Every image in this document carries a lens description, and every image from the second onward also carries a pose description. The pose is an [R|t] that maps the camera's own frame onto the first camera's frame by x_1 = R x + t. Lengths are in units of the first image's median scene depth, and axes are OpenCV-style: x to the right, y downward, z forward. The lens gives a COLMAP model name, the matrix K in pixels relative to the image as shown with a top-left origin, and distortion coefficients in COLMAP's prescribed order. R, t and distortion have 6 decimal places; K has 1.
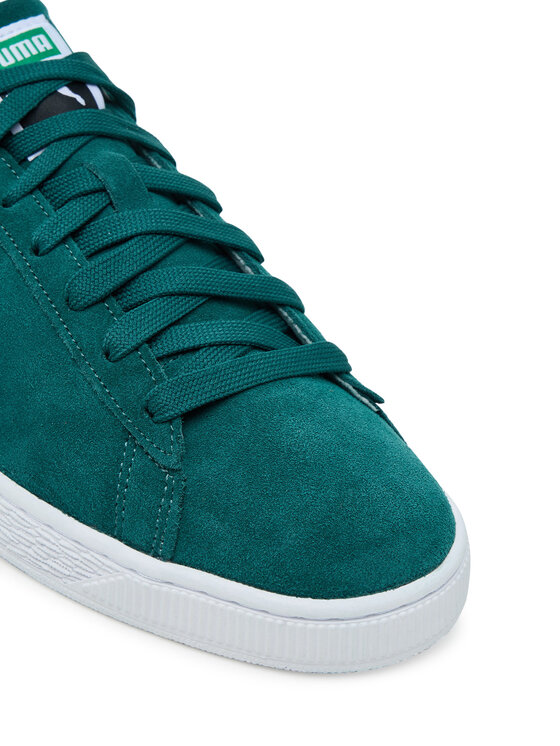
lens RADIAL K [[1371.1, 0, 280.5], [0, 1371.1, 372.6], [0, 0, 1]] dist [0.014180, 0.000000]
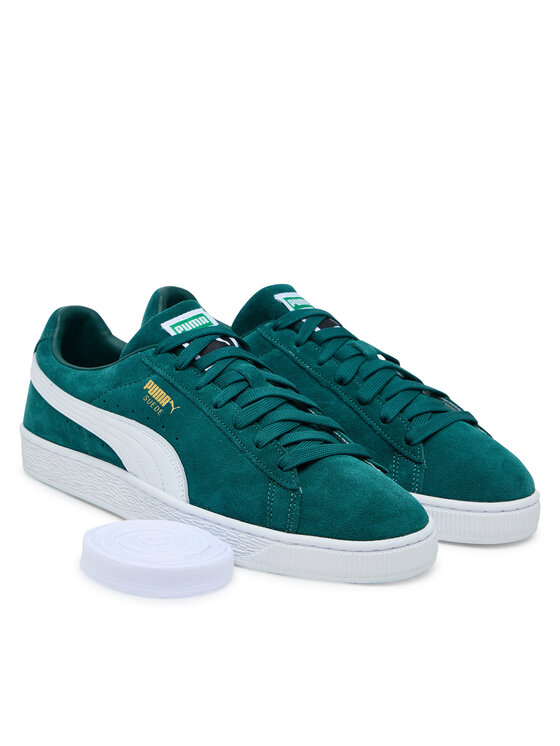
lens RADIAL K [[2199.7, 0, 279.7], [0, 2199.7, 373.0], [0, 0, 1]] dist [-0.086060, 0.000000]
pose [[0.996184, -0.045280, 0.074618, -0.336772], [0.068220, 0.937205, -0.342042, 1.031529], [-0.054445, 0.345828, 0.936717, -2.184751]]
